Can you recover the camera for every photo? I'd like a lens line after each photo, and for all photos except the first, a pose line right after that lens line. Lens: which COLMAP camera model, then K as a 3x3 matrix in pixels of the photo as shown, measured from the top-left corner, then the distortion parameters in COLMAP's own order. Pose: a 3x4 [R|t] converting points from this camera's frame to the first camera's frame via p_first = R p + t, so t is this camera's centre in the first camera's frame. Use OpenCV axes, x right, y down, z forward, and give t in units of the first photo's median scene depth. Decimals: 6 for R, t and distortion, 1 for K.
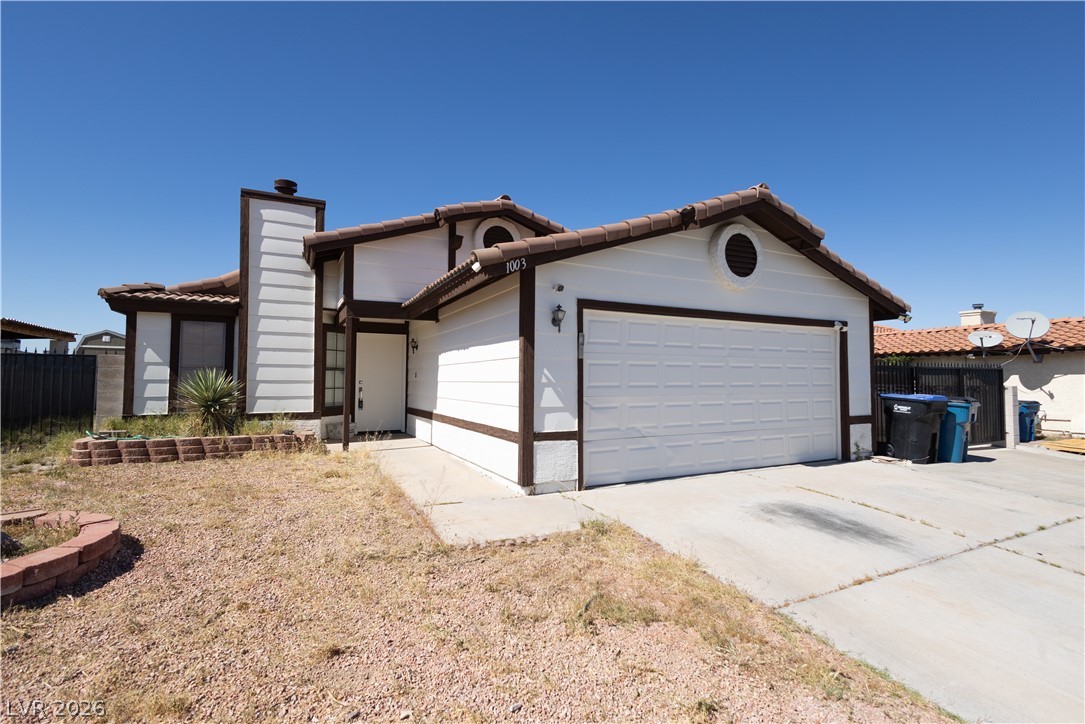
lens RADIAL K [[494.1, 0, 547.8], [0, 494.1, 353.5], [0, 0, 1]] dist [0.011124, -0.003886]
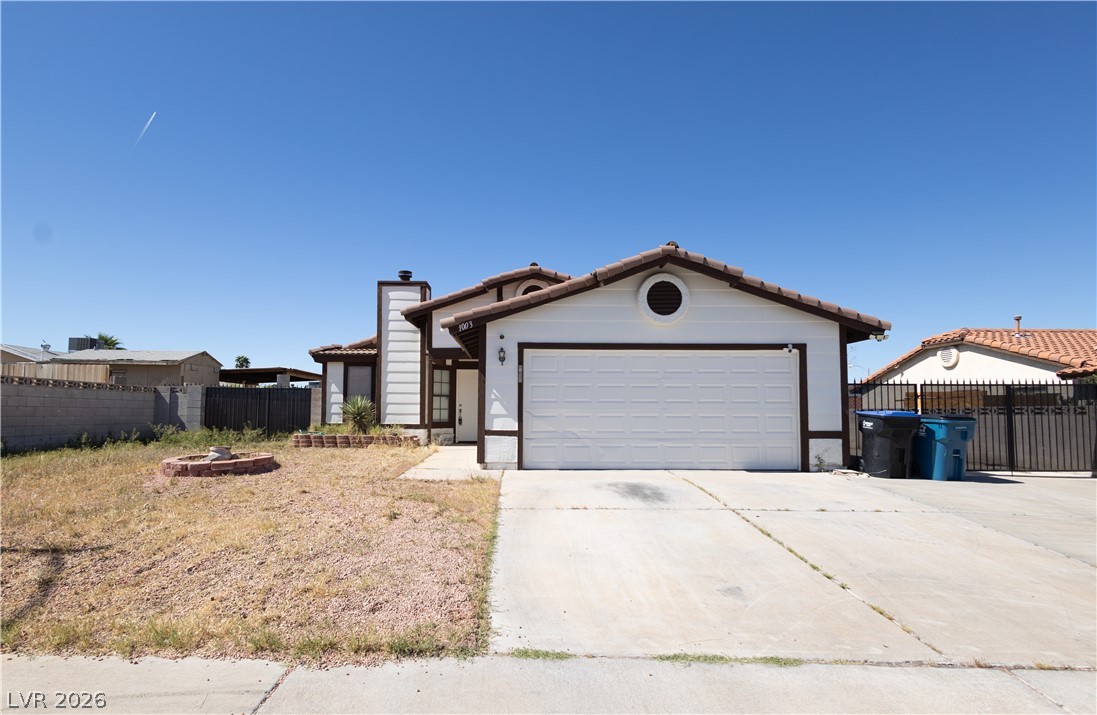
lens RADIAL K [[525.9, 0, 528.5], [0, 525.9, 378.7], [0, 0, 1]] dist [0.004659, -0.000594]
pose [[0.897415, -0.028113, -0.440290, 0.575926], [0.021449, 0.999568, -0.020106, 0.022758], [0.440665, 0.008600, 0.897630, -0.305739]]
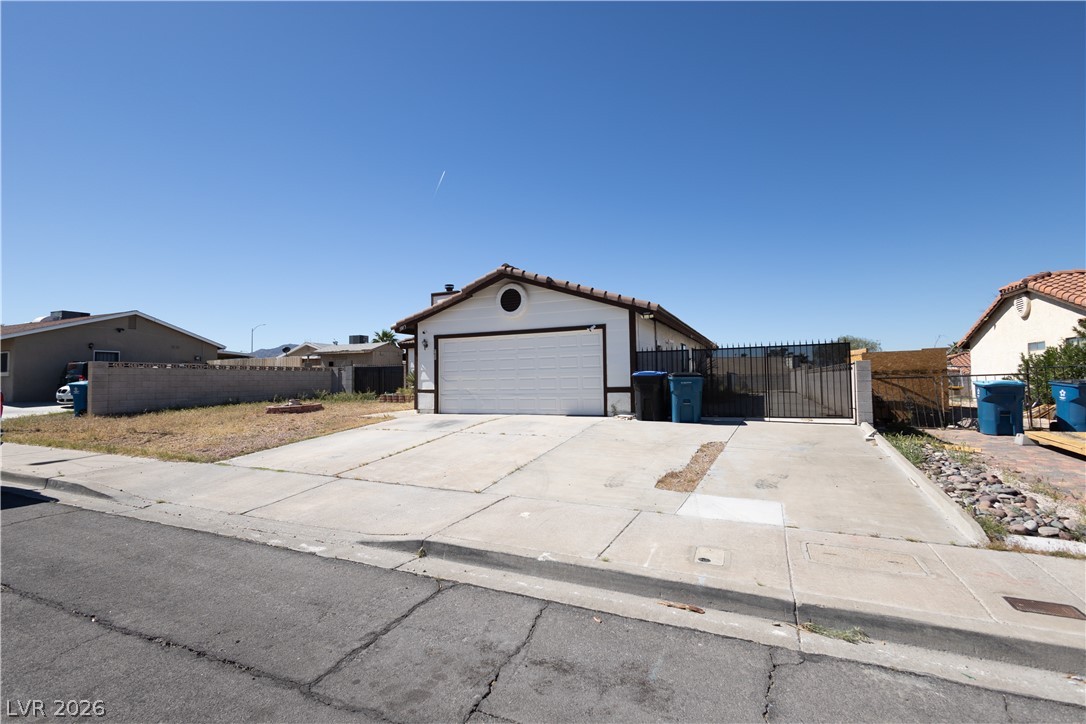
lens RADIAL K [[494.5, 0, 552.2], [0, 494.5, 361.9], [0, 0, 1]] dist [0.011124, -0.003886]
pose [[0.630558, -0.044237, -0.774881, 1.683596], [0.057959, 0.998271, -0.009826, 0.056070], [0.773975, -0.038715, 0.632031, -0.068074]]
